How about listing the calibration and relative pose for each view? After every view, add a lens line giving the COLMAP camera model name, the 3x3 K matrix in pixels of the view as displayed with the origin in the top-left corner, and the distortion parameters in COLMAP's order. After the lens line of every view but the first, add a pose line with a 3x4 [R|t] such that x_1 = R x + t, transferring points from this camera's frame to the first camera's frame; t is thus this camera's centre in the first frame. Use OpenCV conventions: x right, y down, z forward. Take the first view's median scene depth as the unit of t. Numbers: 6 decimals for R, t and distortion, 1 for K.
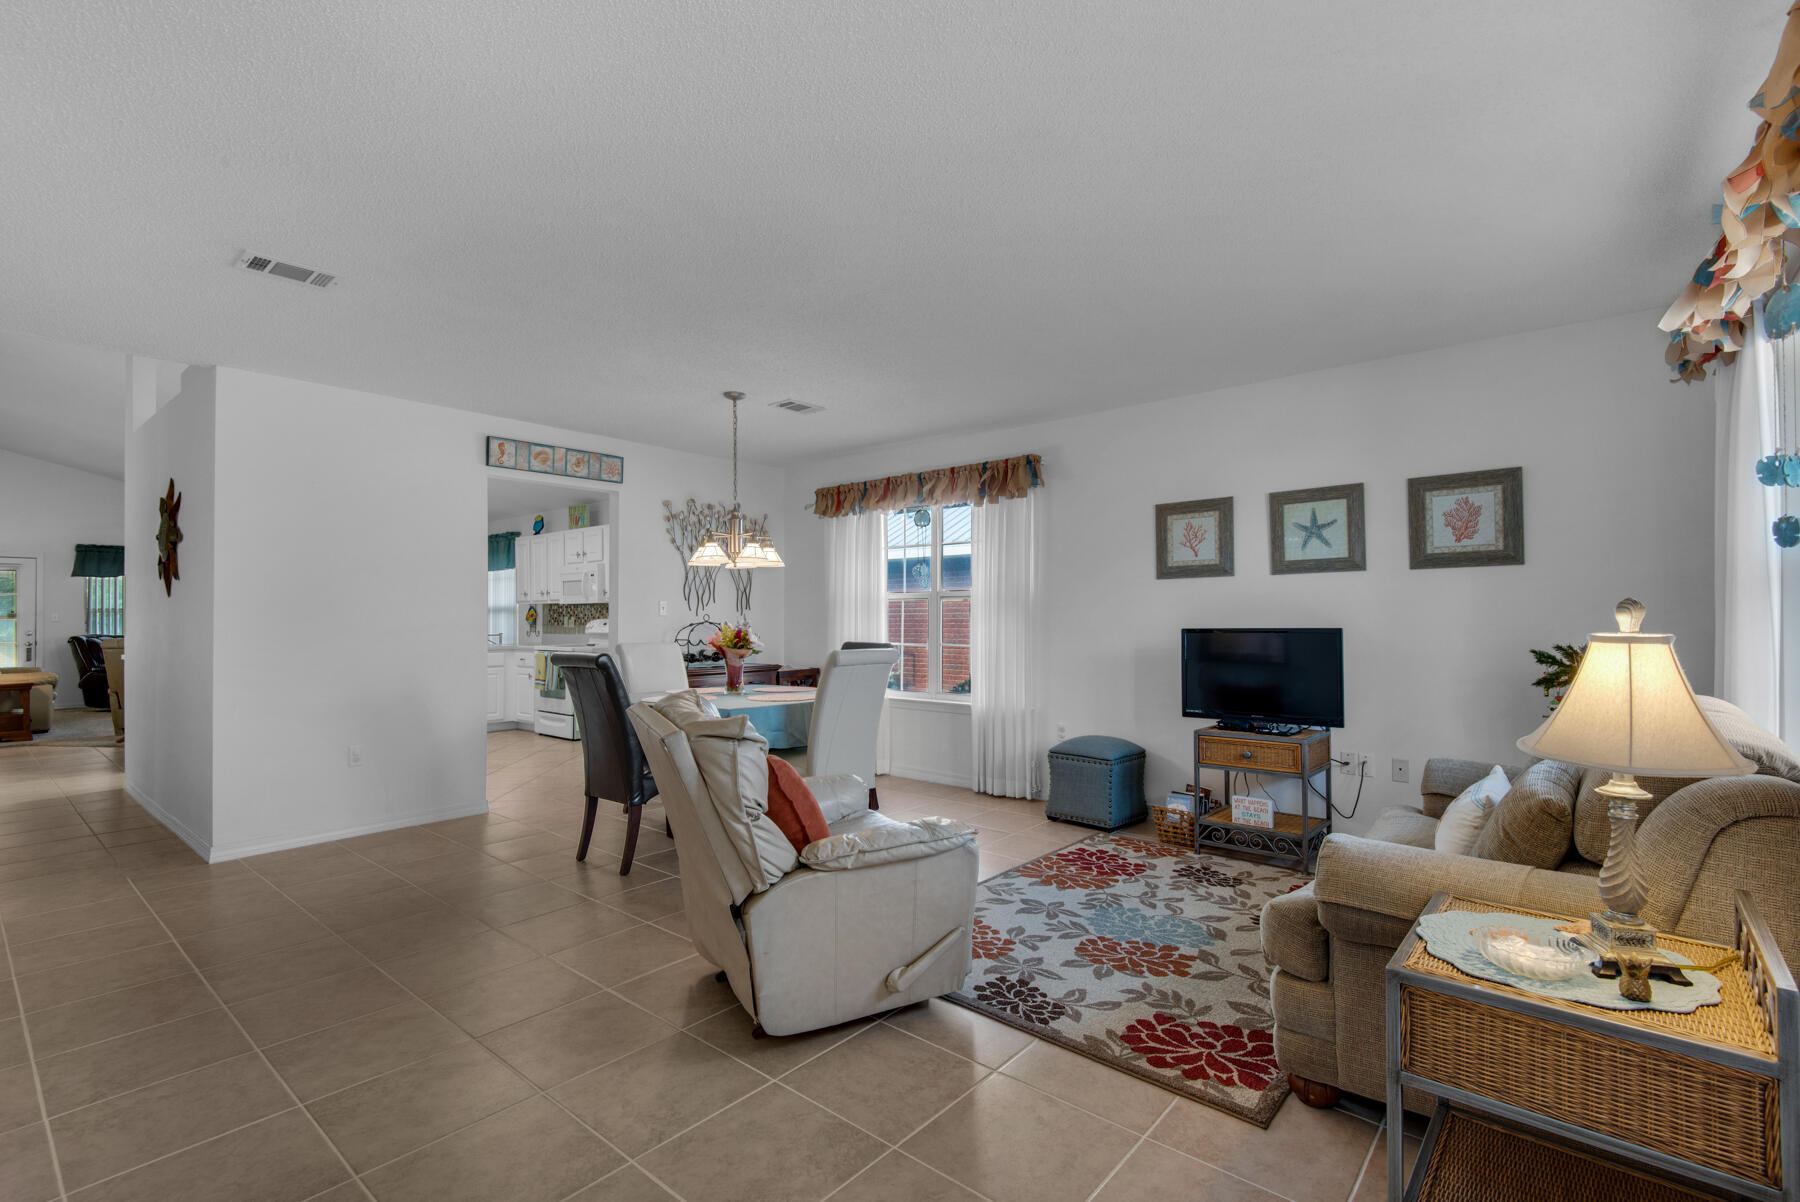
lens RADIAL K [[812.6, 0, 893.1], [0, 812.6, 608.9], [0, 0, 1]] dist [0.017753, -0.000226]
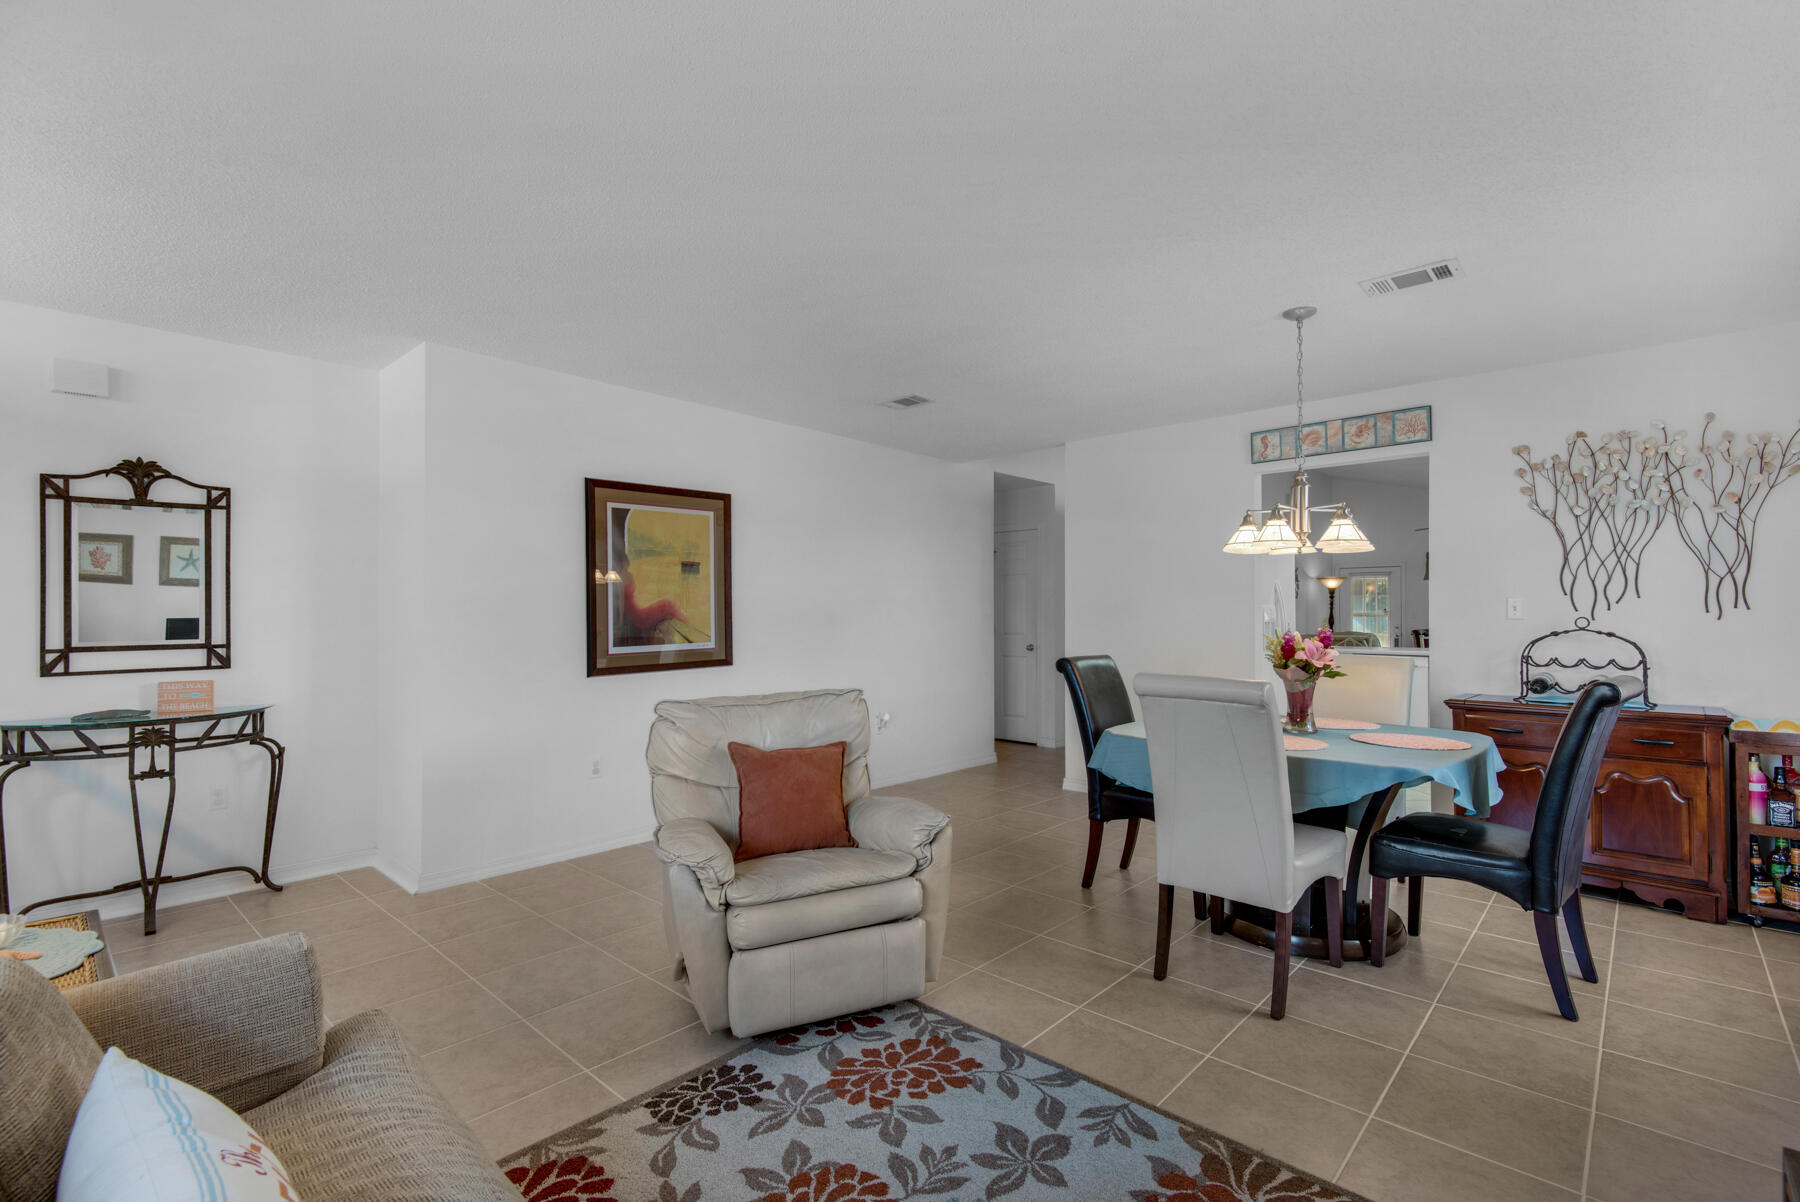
lens RADIAL K [[812.6, 0, 893.1], [0, 812.6, 608.9], [0, 0, 1]] dist [0.017753, -0.000226]
pose [[-0.037953, -0.003310, -0.999274, 0.783125], [0.012242, 0.999918, -0.003777, -0.007193], [0.999205, -0.012377, -0.037909, 0.976056]]
